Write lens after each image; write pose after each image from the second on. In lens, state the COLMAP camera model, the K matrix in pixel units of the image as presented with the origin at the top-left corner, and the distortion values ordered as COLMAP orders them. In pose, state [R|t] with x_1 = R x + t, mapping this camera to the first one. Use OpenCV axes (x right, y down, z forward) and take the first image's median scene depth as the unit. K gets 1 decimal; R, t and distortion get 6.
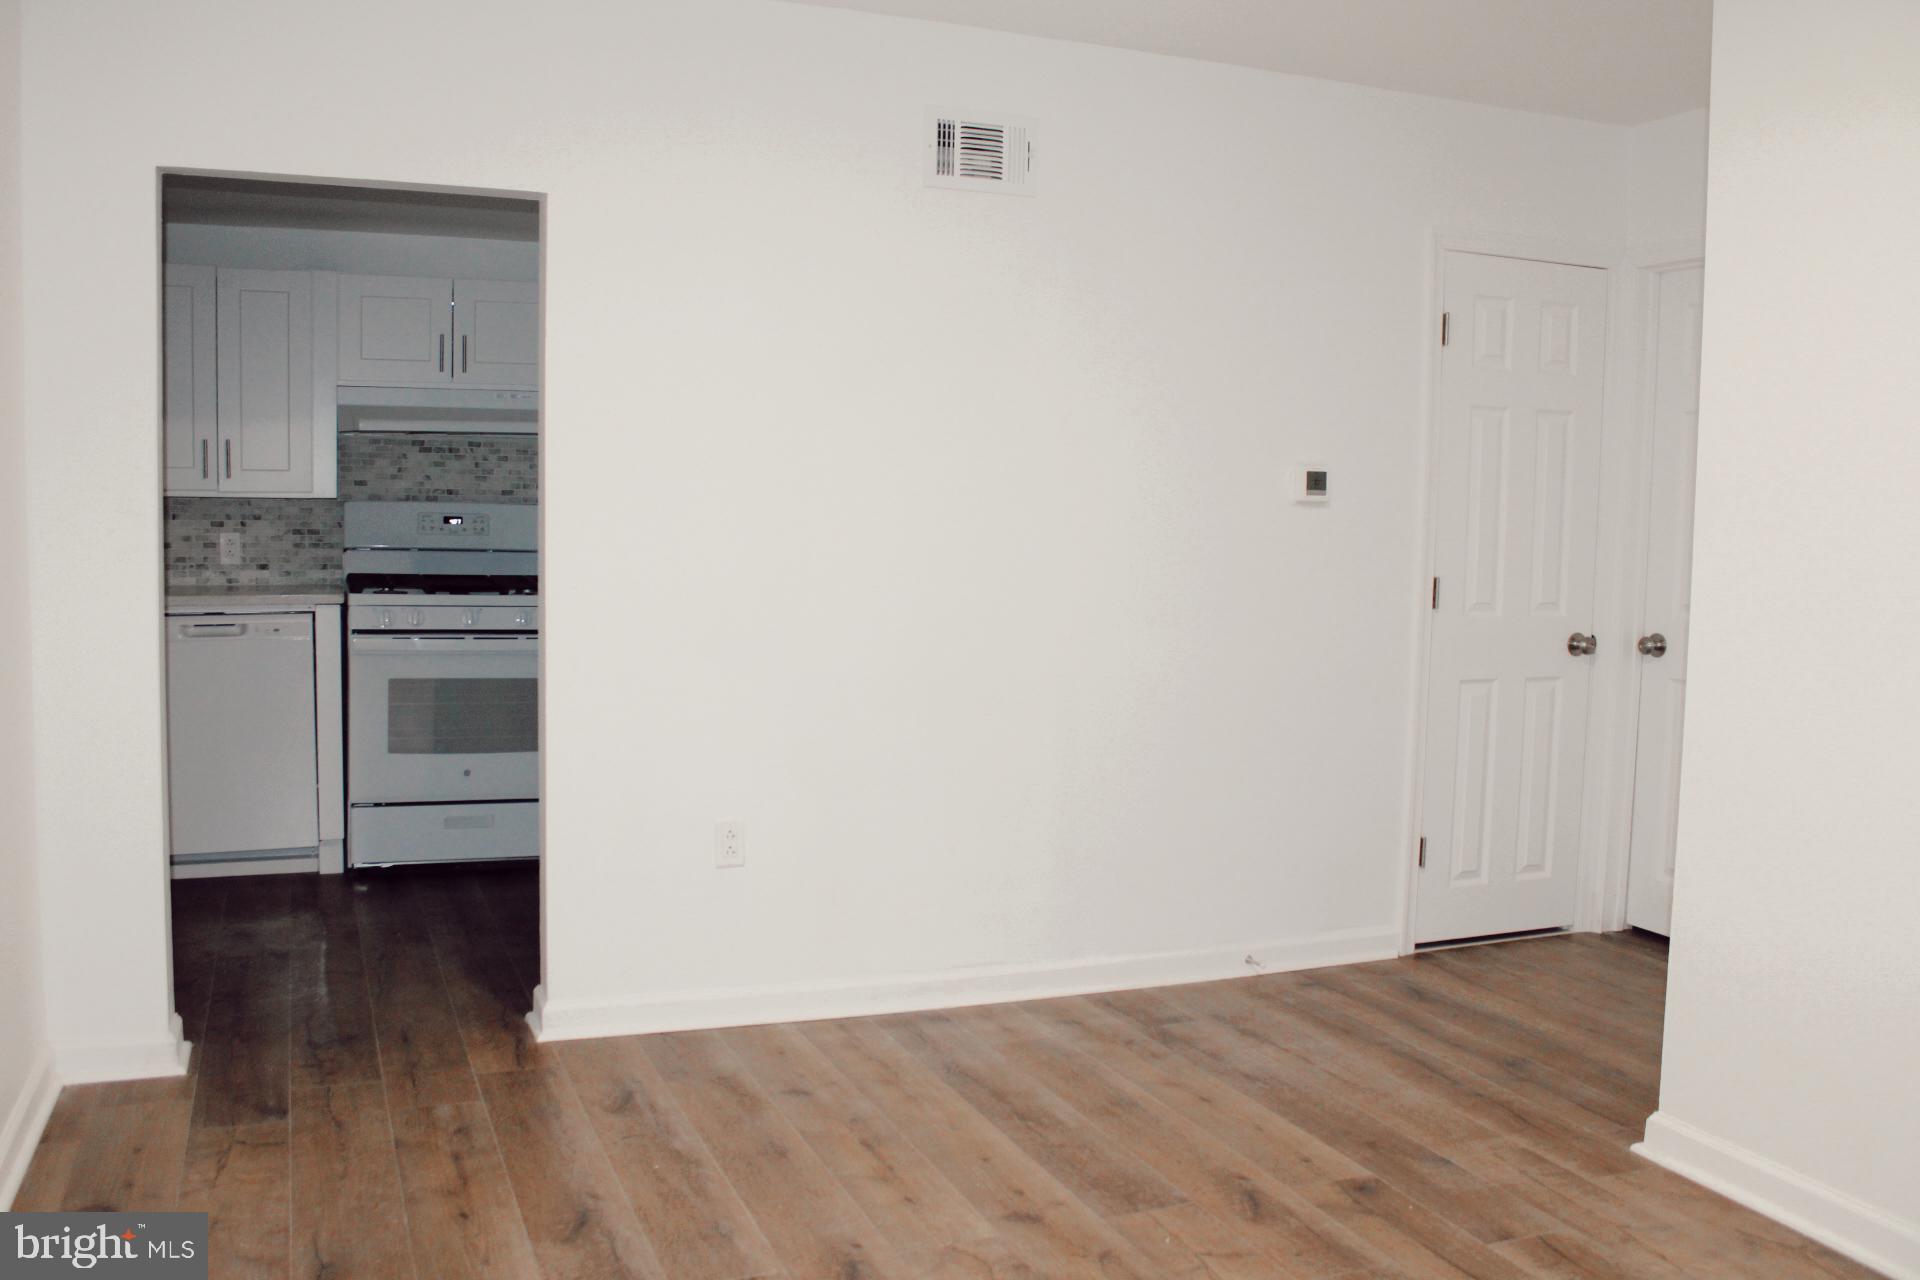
lens RADIAL K [[1641.4, 0, 960.0], [0, 1641.4, 640.0], [0, 0, 1]] dist [-0.099394, 0.003759]
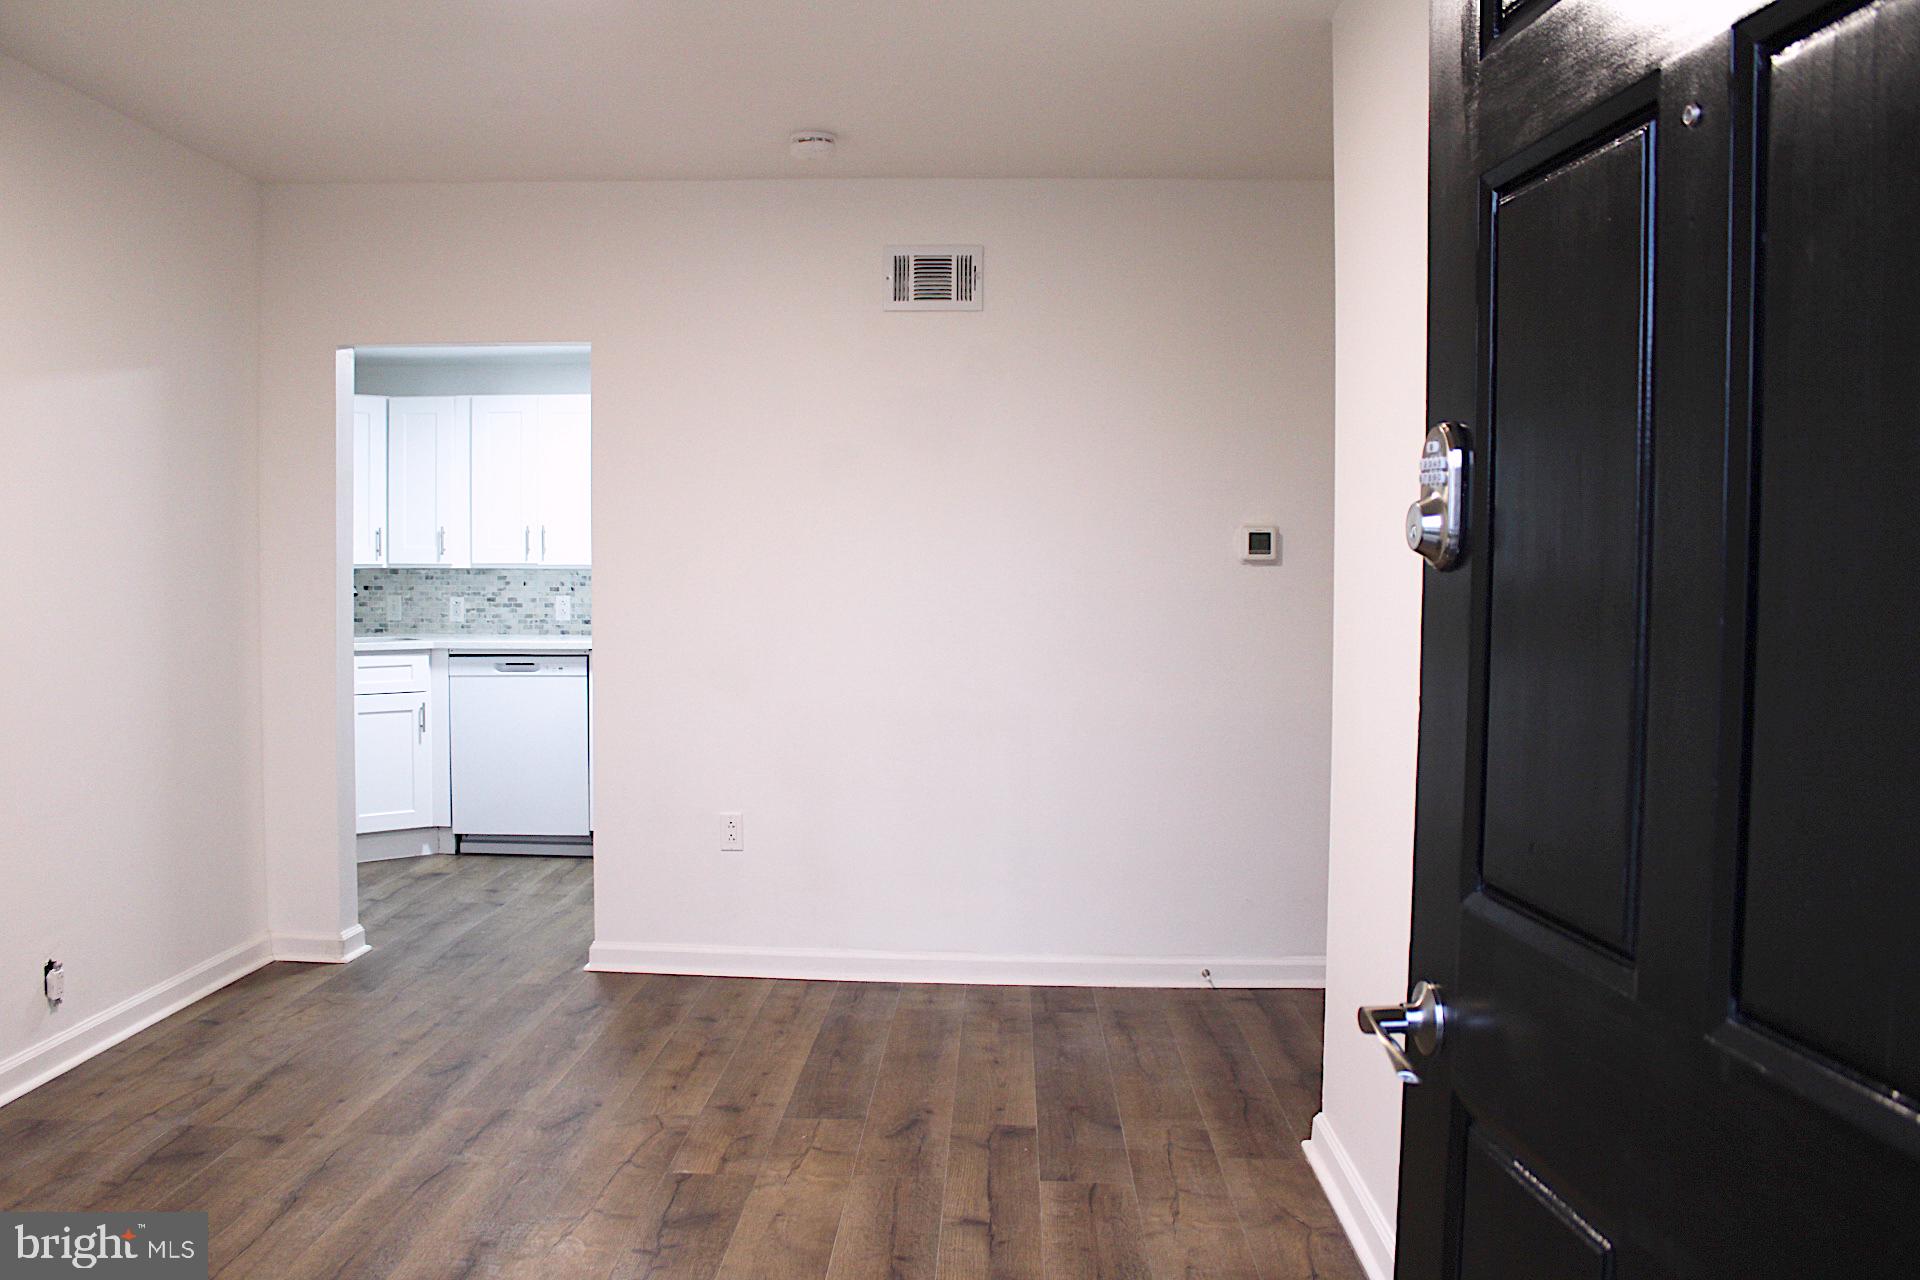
lens RADIAL K [[1594.0, 0, 960.0], [0, 1594.0, 640.0], [0, 0, 1]] dist [-0.164953, 0.172391]
pose [[0.913771, 0.006499, -0.406177, 0.522660], [-0.025903, 0.998769, -0.042293, 0.022209], [0.405402, 0.049167, 0.912815, -0.065294]]
